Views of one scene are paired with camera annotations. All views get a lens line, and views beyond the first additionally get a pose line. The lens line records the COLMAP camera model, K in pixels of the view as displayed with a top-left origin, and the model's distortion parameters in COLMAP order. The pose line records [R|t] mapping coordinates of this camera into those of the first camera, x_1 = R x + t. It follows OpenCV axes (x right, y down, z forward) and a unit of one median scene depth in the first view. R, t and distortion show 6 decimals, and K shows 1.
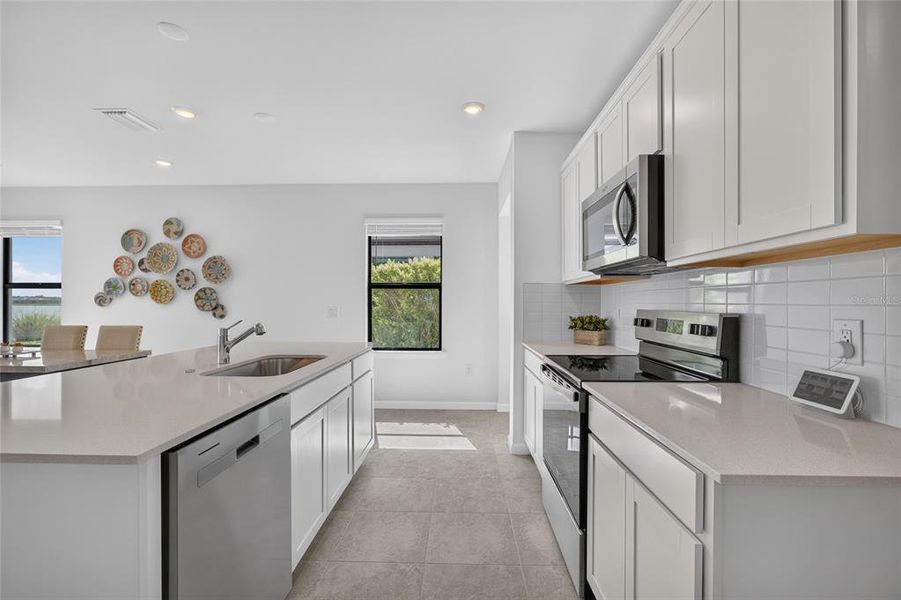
lens RADIAL K [[398.6, 0, 436.2], [0, 398.6, 301.8], [0, 0, 1]] dist [-0.019999, 0.006142]
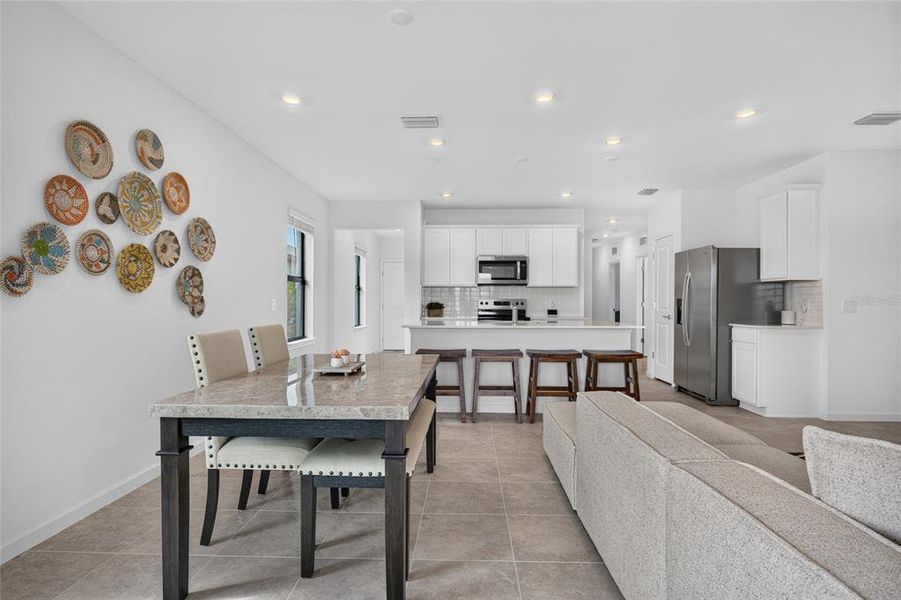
lens RADIAL K [[471.9, 0, 464.0], [0, 471.9, 300.5], [0, 0, 1]] dist [0.005381, 0.000419]
pose [[-0.027705, 0.000989, 0.999616, -1.321810], [-0.002423, 0.999997, -0.001056, 0.017140], [-0.999613, -0.002451, -0.027702, 0.591722]]
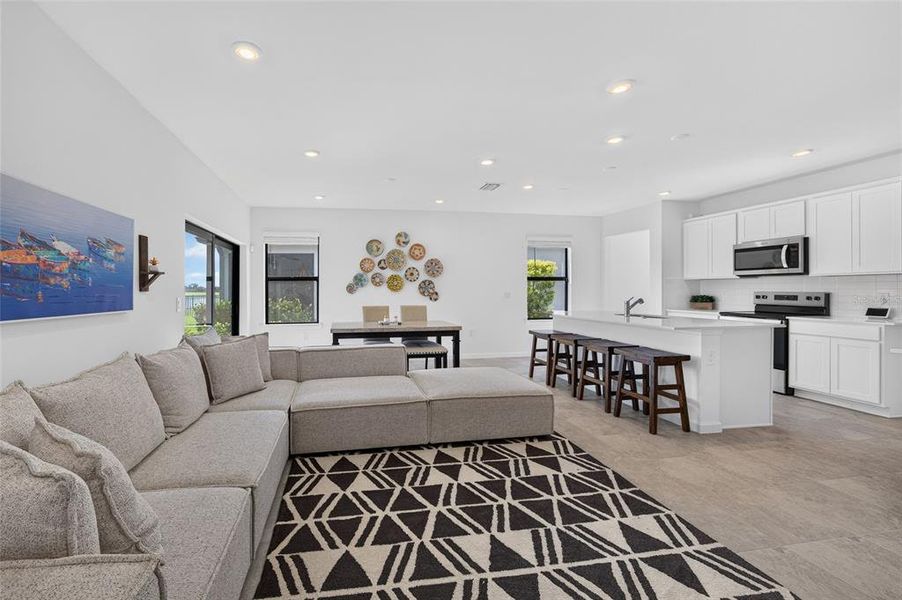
lens RADIAL K [[392.5, 0, 399.2], [0, 392.5, 288.4], [0, 0, 1]] dist [0.022231, 0.001163]
pose [[0.977769, -0.004343, 0.209642, -0.983418], [0.004555, 0.999989, -0.000529, -0.004419], [-0.209638, 0.001472, 0.977778, -0.413810]]
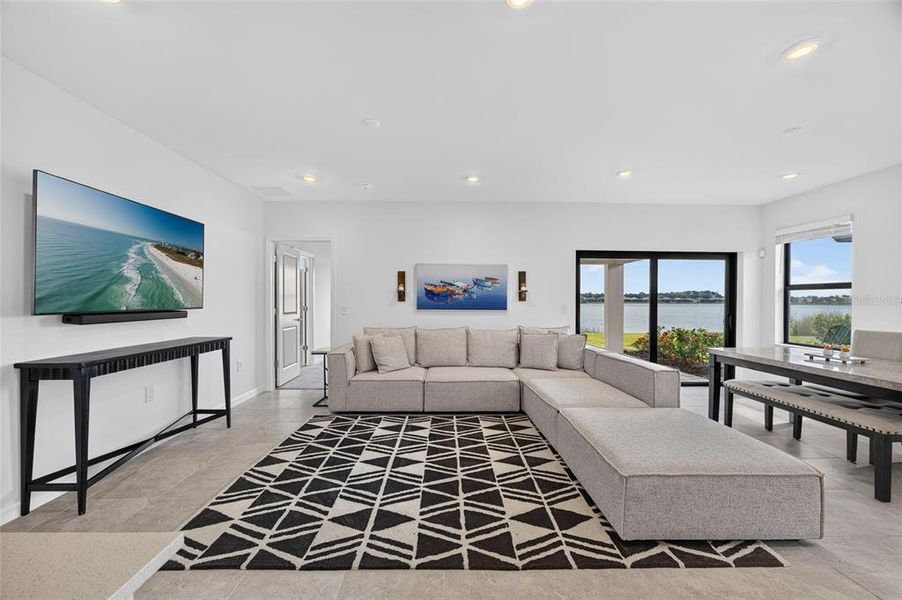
lens RADIAL K [[348.5, 0, 459.6], [0, 348.5, 298.7], [0, 0, 1]] dist [-0.023276, 0.007774]
pose [[0.084630, -0.006113, -0.996394, -0.239244], [-0.002080, 0.999978, -0.006311, -0.002829], [0.996410, 0.002607, 0.084615, 0.017277]]
